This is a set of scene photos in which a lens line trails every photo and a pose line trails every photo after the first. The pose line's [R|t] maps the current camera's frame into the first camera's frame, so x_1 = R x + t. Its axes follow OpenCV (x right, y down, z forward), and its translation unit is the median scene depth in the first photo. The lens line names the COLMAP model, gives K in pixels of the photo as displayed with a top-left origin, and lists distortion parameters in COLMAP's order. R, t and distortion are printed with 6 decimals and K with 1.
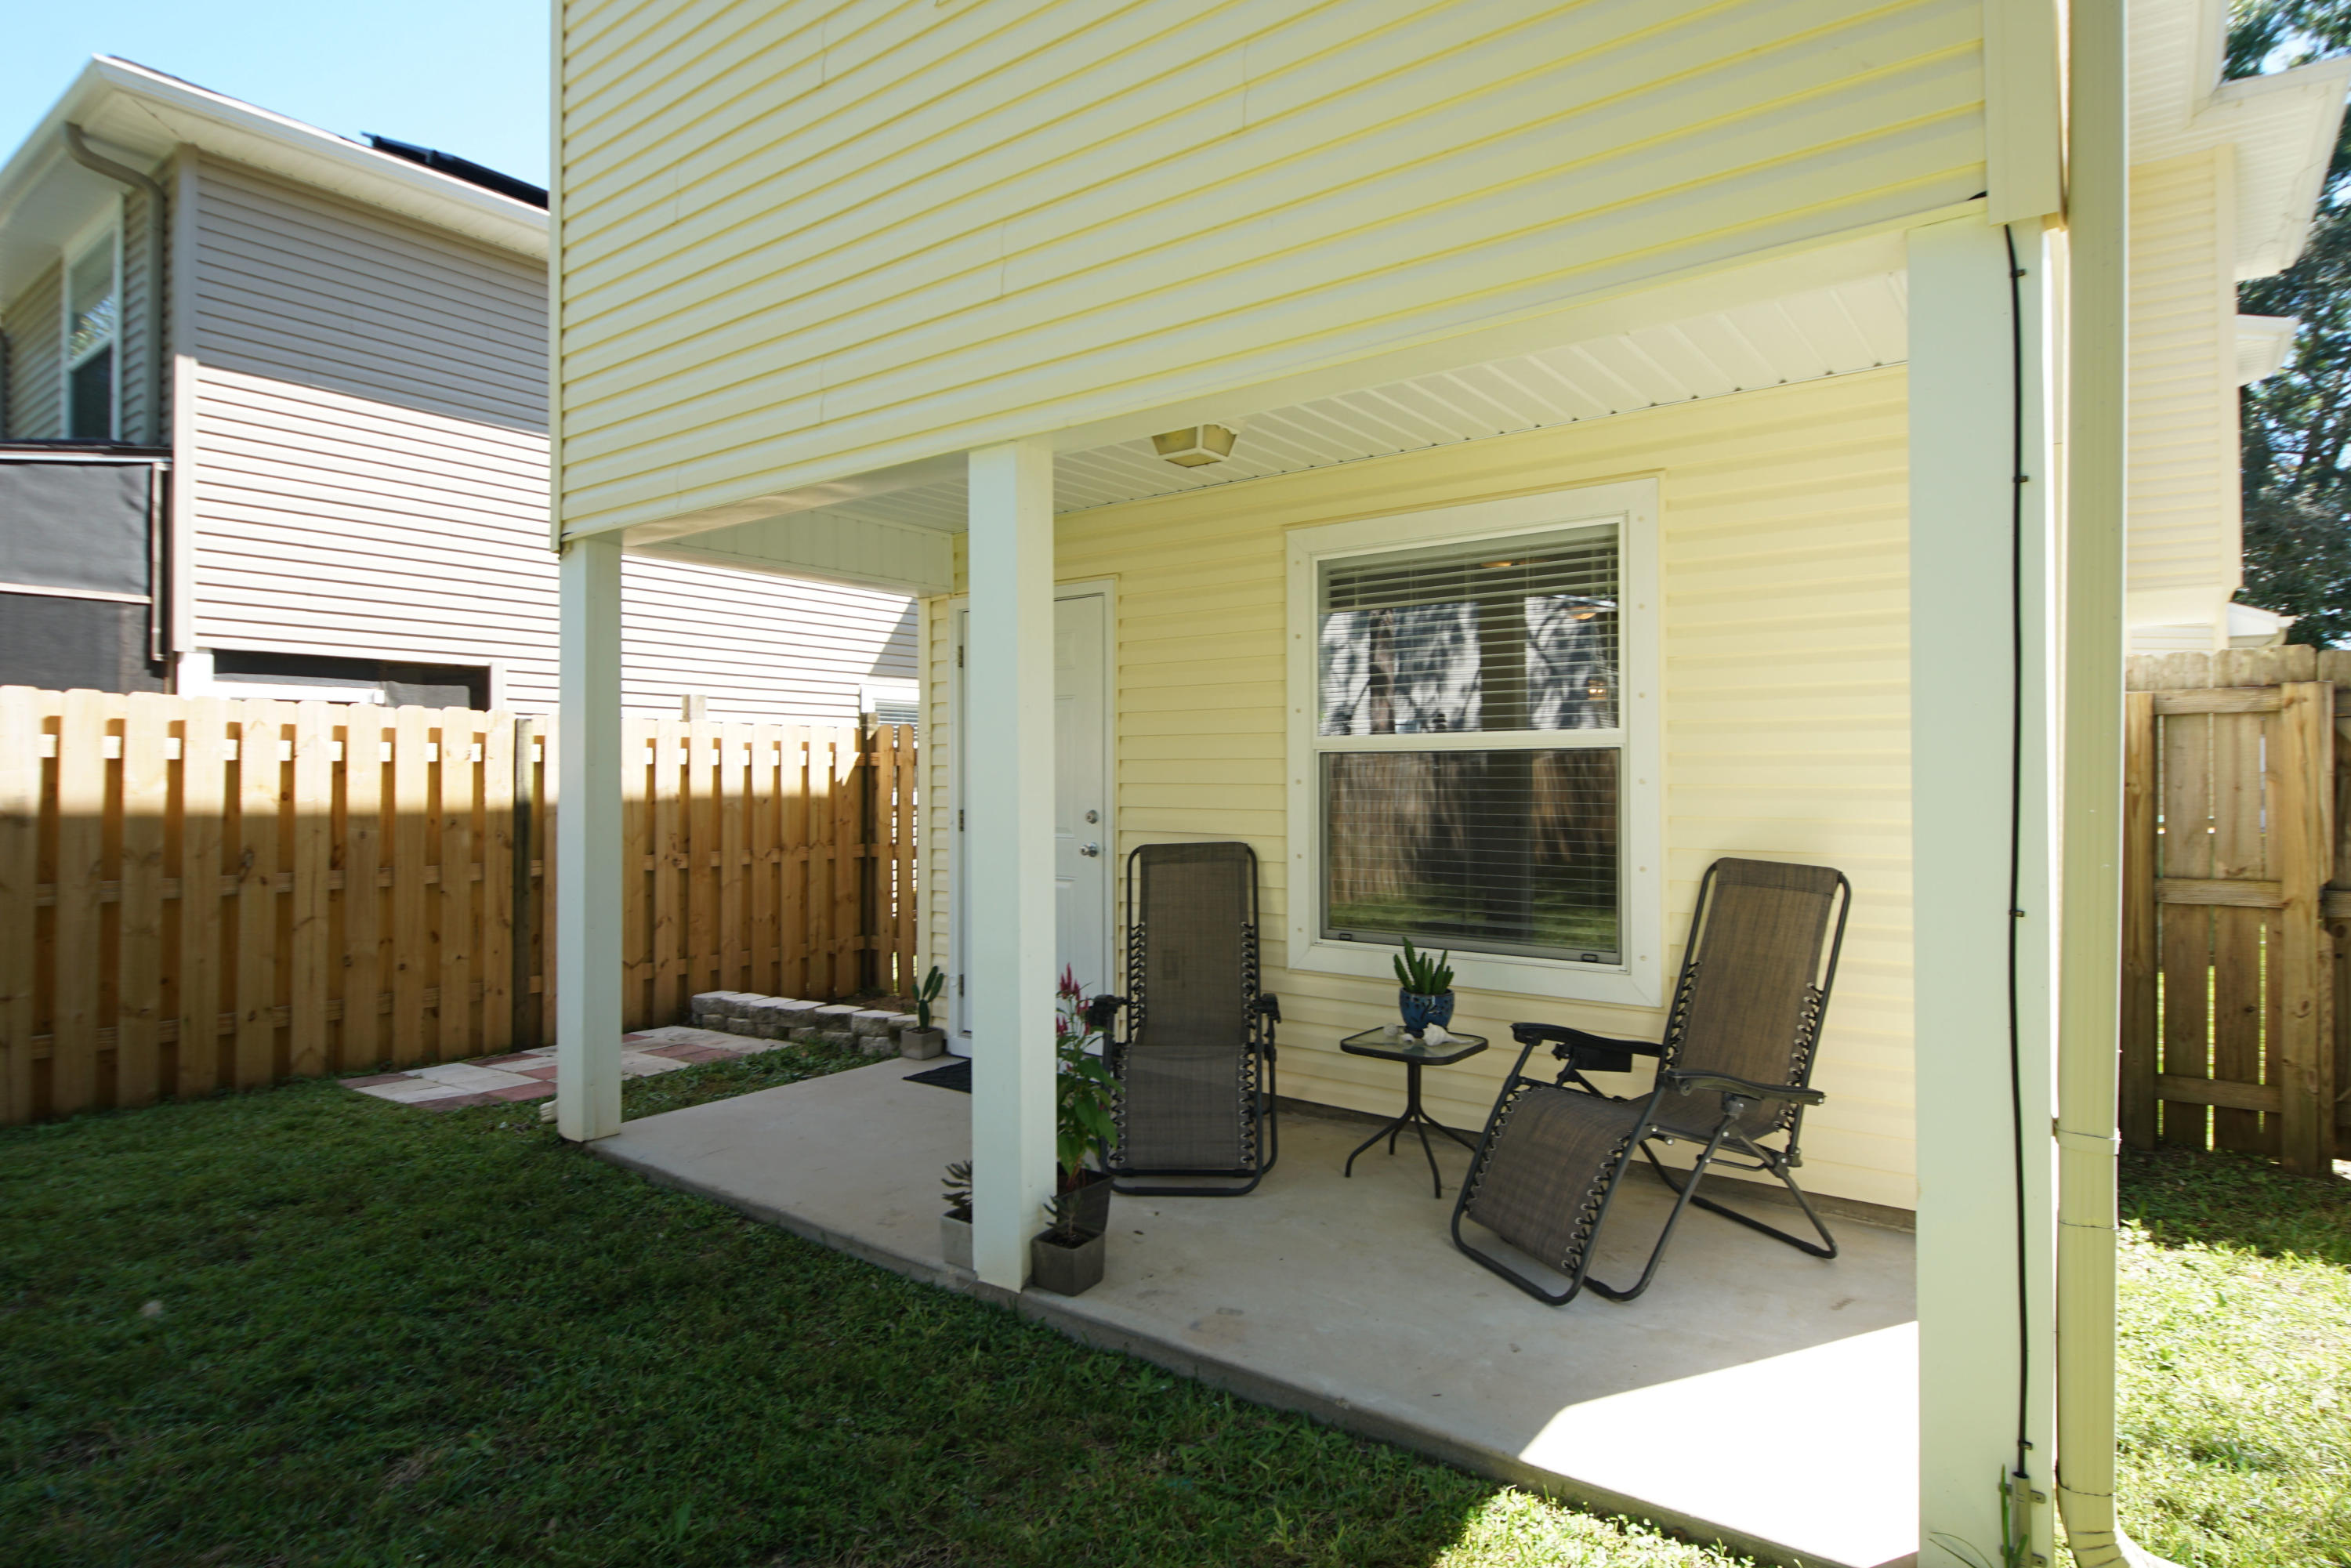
lens RADIAL K [[1257.6, 0, 1155.5], [0, 1257.6, 769.5], [0, 0, 1]] dist [0.041339, -0.039443]
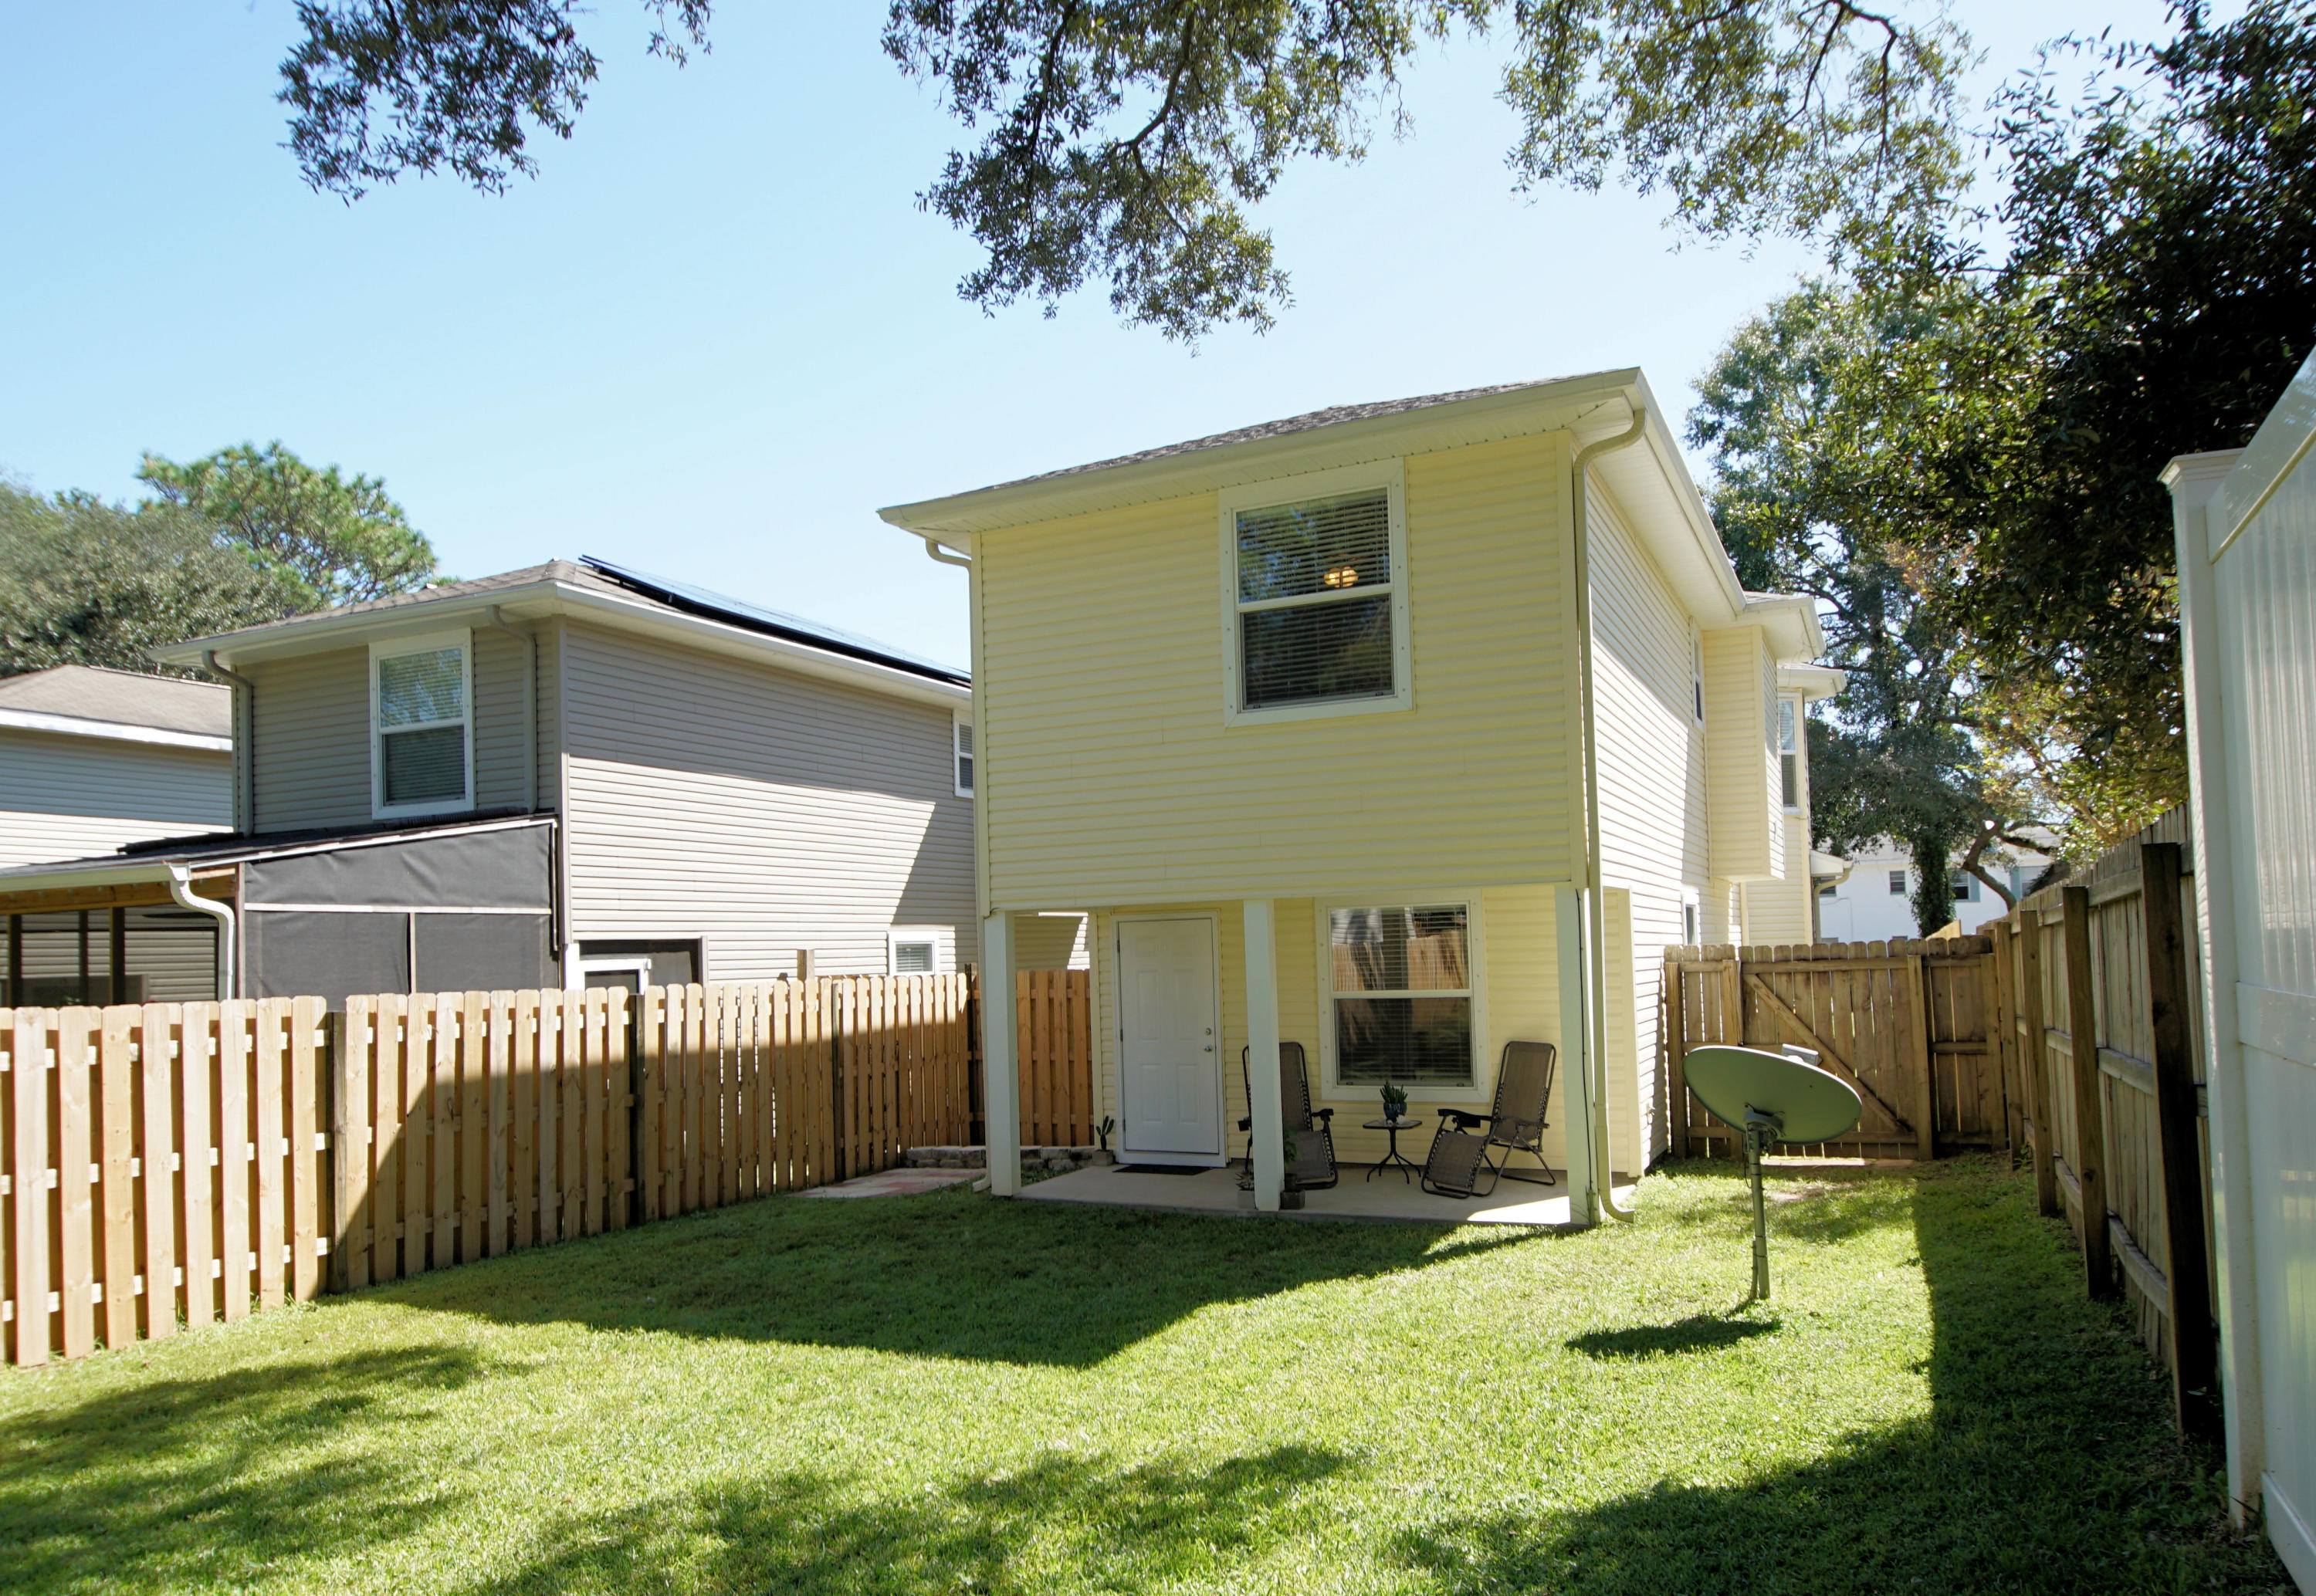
lens RADIAL K [[1536.2, 0, 1123.9], [0, 1536.2, 901.0], [0, 0, 1]] dist [0.034744, 0.000249]
pose [[0.980403, -0.021216, 0.195856, -0.755238], [0.026947, 0.999282, -0.026643, -0.123218], [-0.195150, 0.031398, 0.980271, -1.558766]]
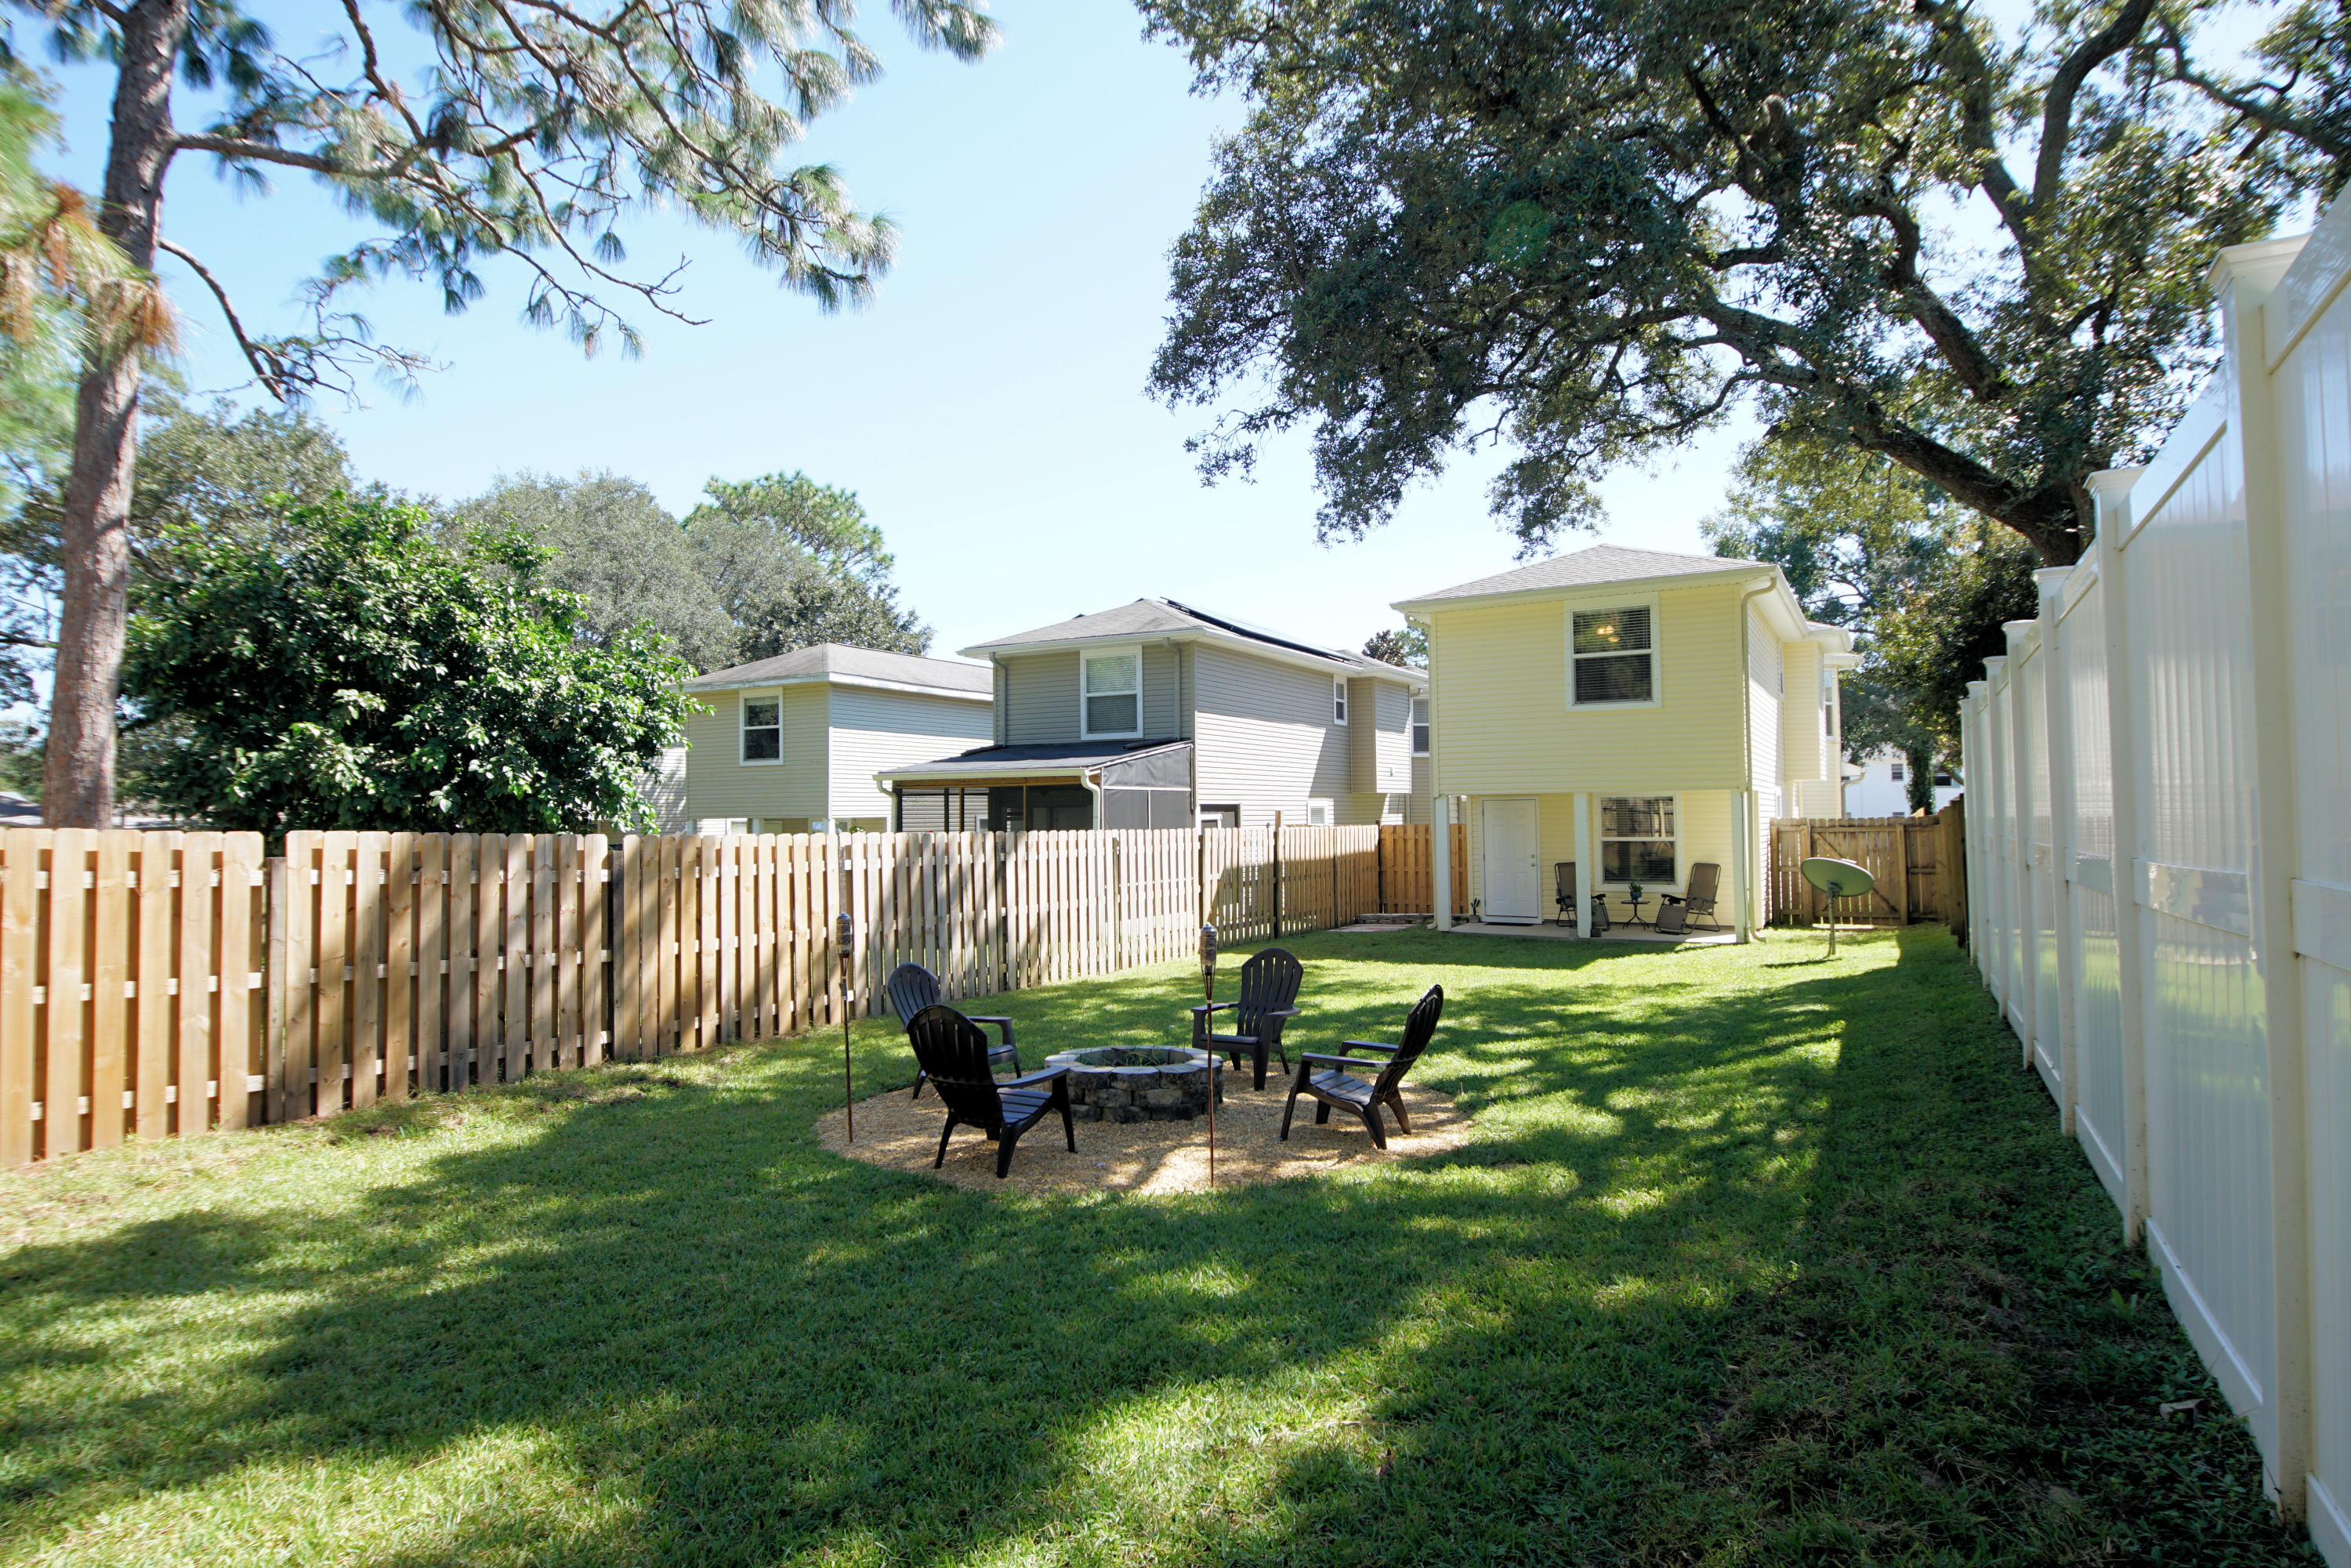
lens RADIAL K [[1257.6, 0, 1155.5], [0, 1257.6, 769.5], [0, 0, 1]] dist [0.041339, -0.039443]
pose [[0.991531, -0.005339, 0.129762, -2.024854], [0.009093, 0.999556, -0.028357, -0.154347], [-0.129553, 0.029297, 0.991140, -3.232144]]
